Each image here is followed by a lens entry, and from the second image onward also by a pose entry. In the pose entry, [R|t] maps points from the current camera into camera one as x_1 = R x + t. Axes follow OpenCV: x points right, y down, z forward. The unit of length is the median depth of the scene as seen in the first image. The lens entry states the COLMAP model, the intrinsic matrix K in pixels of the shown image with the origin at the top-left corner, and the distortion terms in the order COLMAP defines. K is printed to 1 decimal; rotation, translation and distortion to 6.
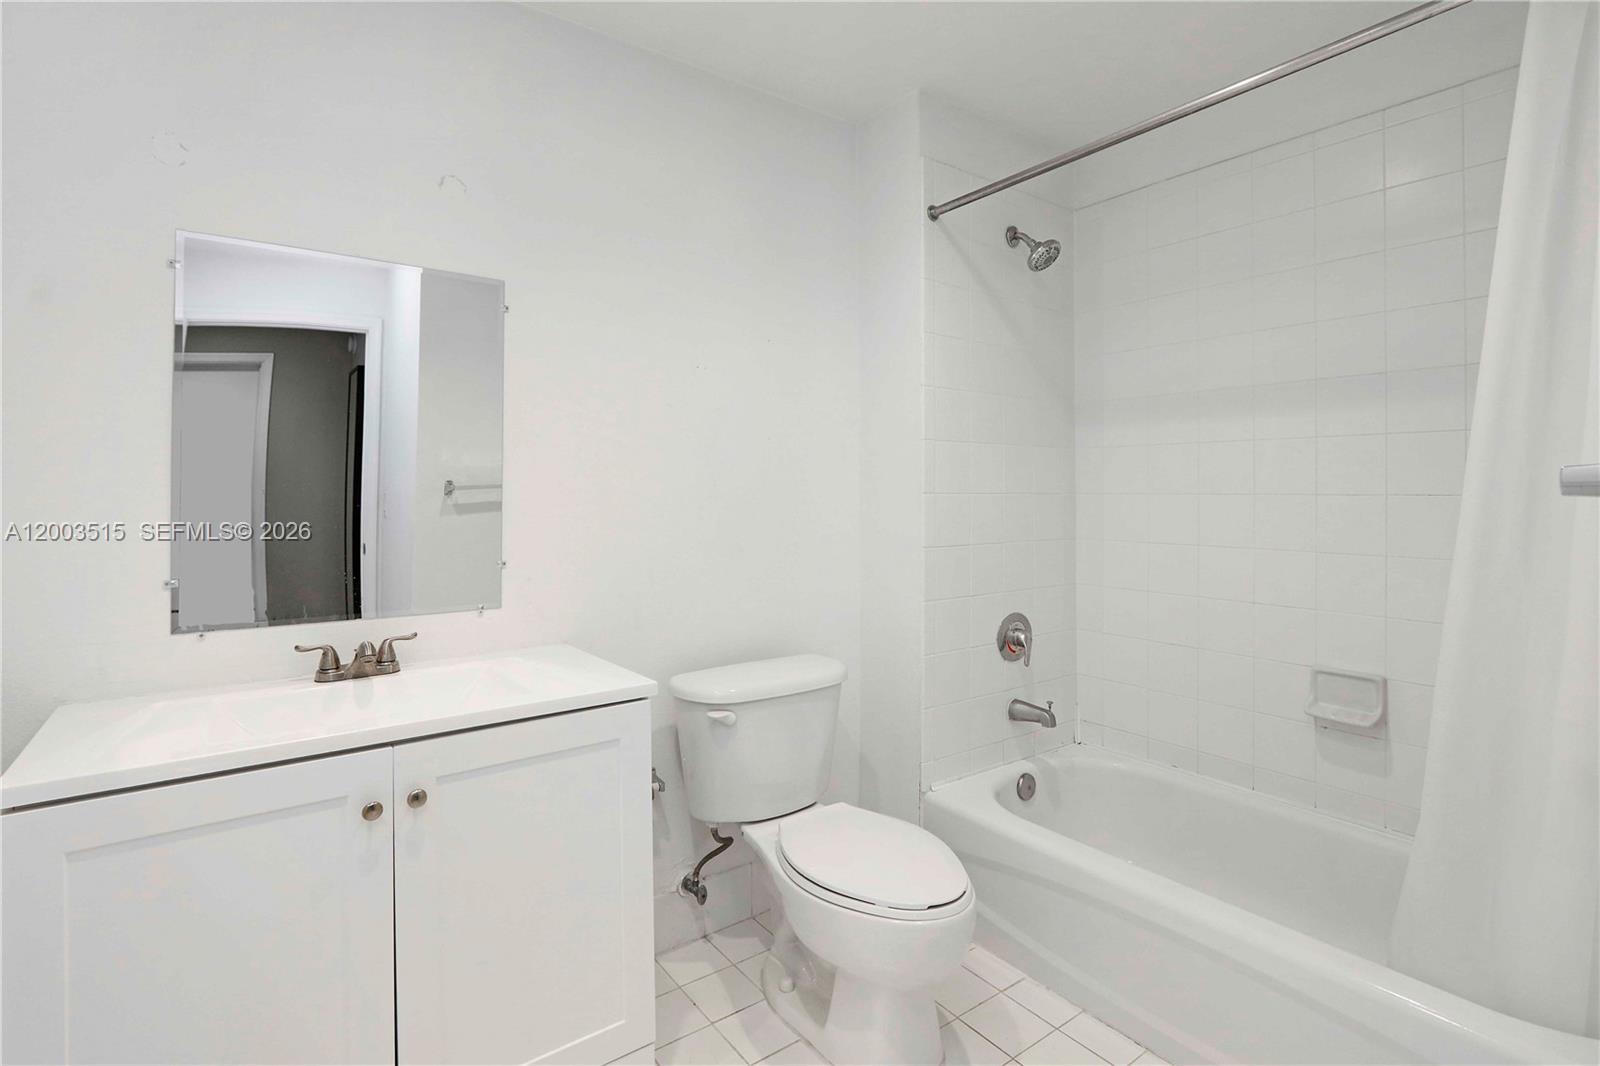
lens RADIAL K [[767.3, 0, 761.6], [0, 767.3, 515.8], [0, 0, 1]] dist [-0.014409, -0.000025]
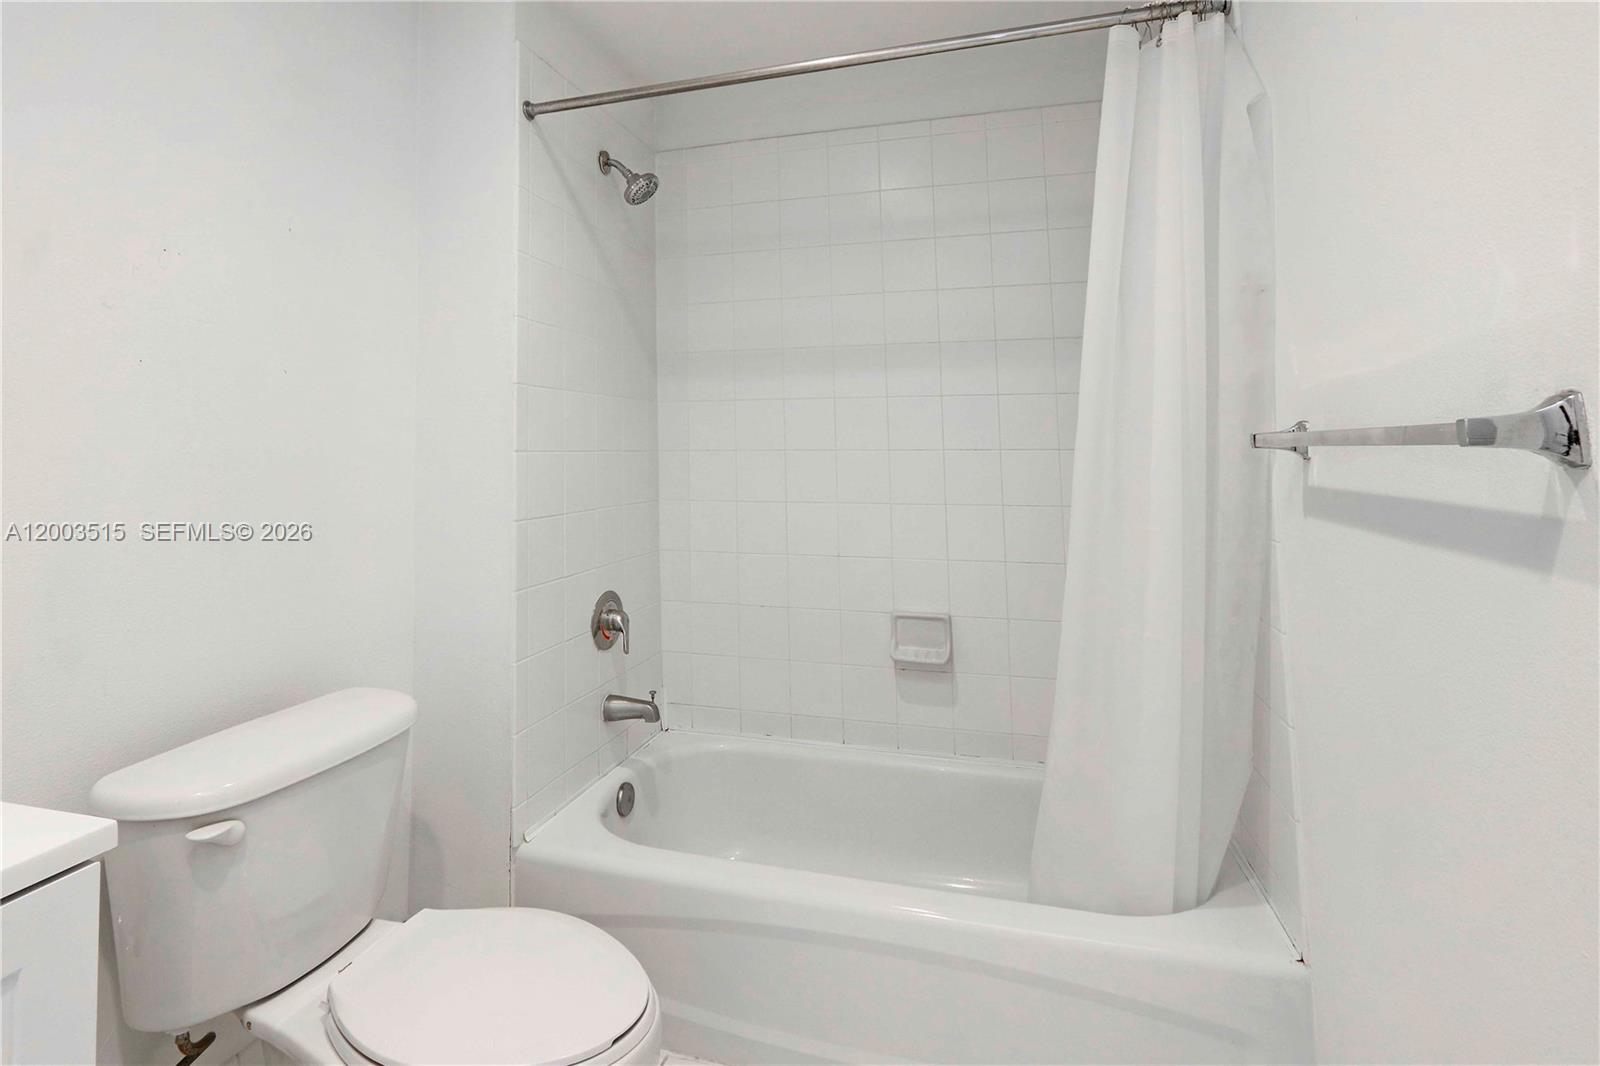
lens RADIAL K [[797.7, 0, 797.1], [0, 797.7, 404.7], [0, 0, 1]] dist [-0.006487, -0.000010]
pose [[0.773255, 0.033102, 0.633231, -0.084906], [0.023984, 0.996395, -0.081374, -0.003768], [-0.633642, 0.078110, 0.769673, 0.184100]]
